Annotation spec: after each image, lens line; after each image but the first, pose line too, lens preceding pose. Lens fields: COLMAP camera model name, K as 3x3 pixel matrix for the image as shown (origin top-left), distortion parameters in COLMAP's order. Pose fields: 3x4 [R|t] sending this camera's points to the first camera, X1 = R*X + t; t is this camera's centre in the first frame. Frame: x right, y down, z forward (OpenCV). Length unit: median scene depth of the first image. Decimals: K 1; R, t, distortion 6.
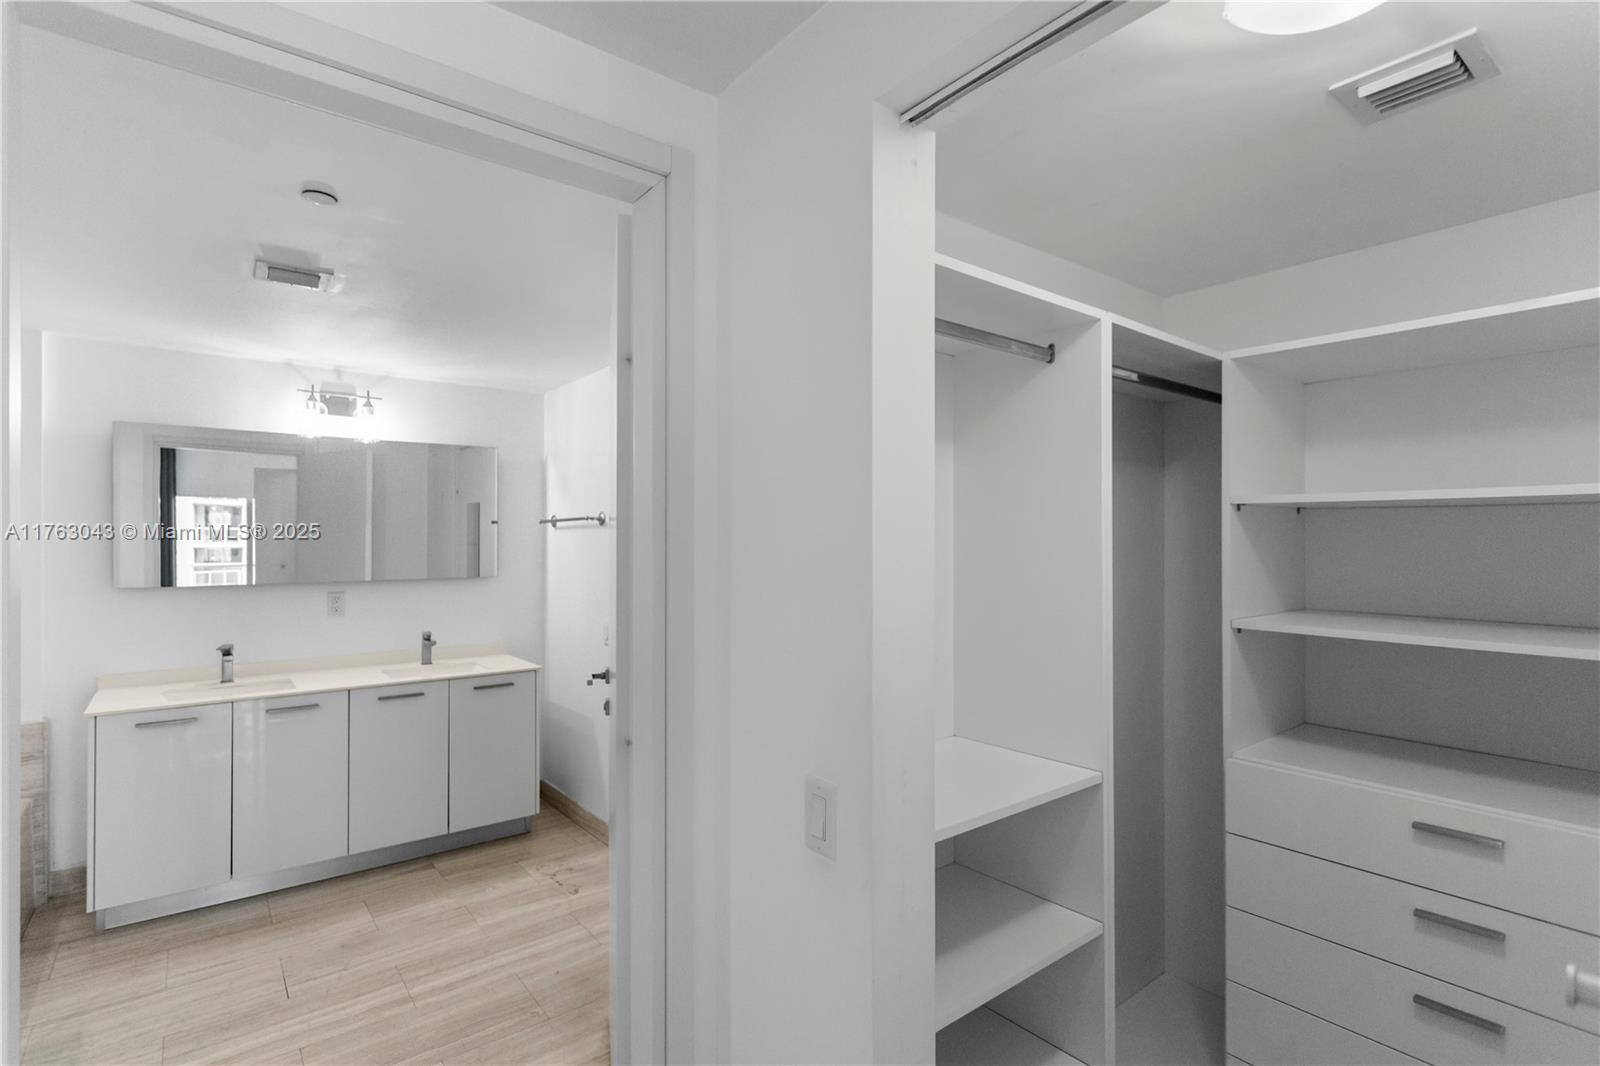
lens RADIAL K [[762.4, 0, 806.8], [0, 762.4, 546.2], [0, 0, 1]] dist [0.004662, 0.000365]
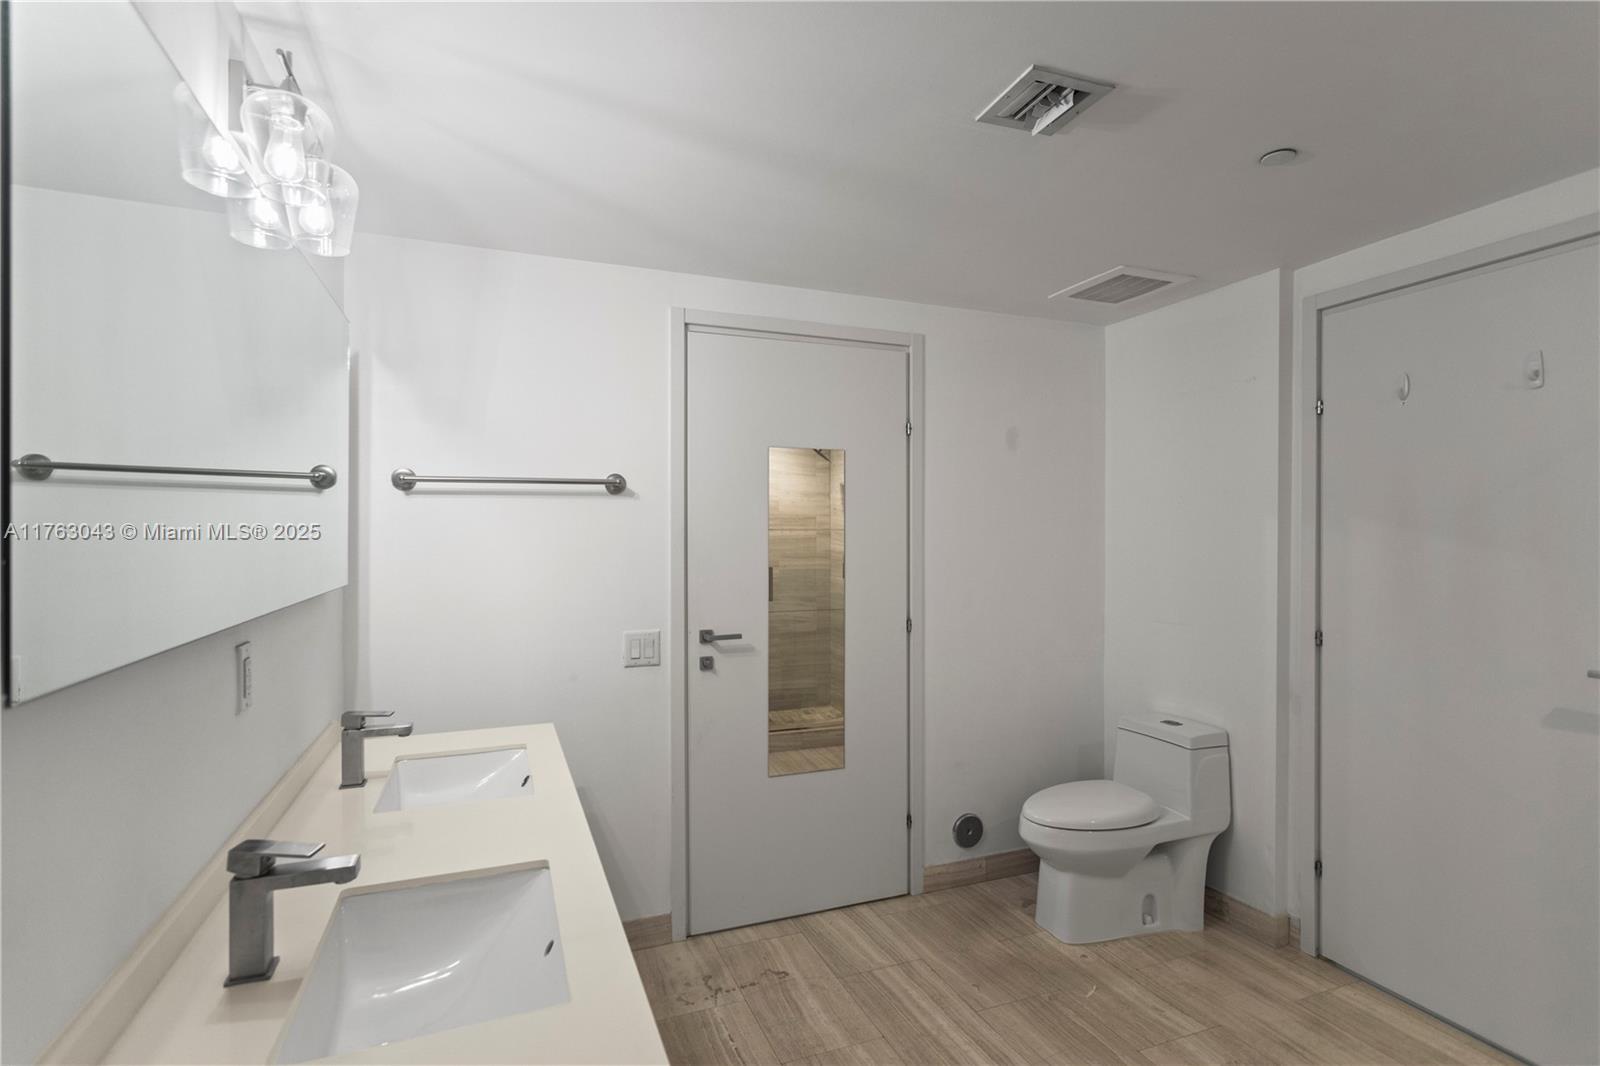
lens RADIAL K [[762.4, 0, 783.8], [0, 762.4, 538.1], [0, 0, 1]] dist [0.004662, 0.000365]
pose [[0.313056, -0.009792, 0.949684, -0.957904], [0.008484, 0.999936, 0.007513, 0.009689], [-0.949697, 0.005706, 0.313119, 0.705996]]
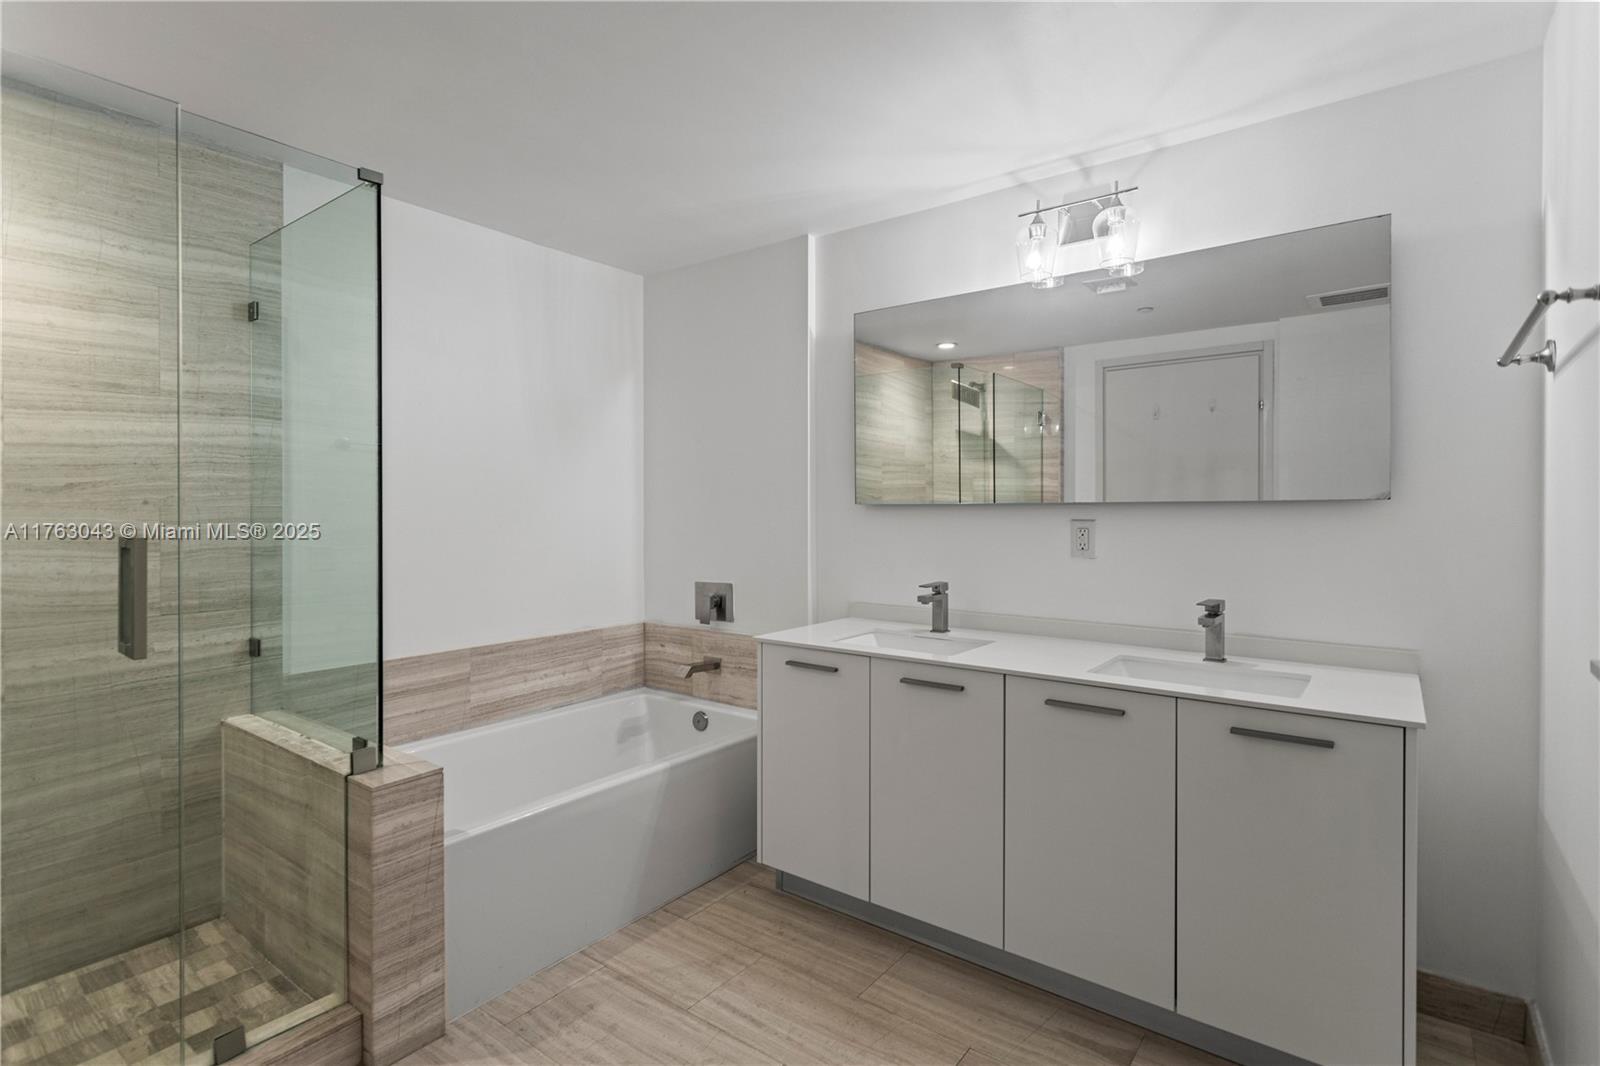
lens RADIAL K [[762.4, 0, 823.7], [0, 762.4, 524.0], [0, 0, 1]] dist [0.004662, 0.000365]
pose [[0.229905, 0.010341, -0.973158, -0.050638], [-0.001779, 0.999946, 0.010205, 0.062542], [0.973211, -0.000615, 0.229911, 0.700522]]
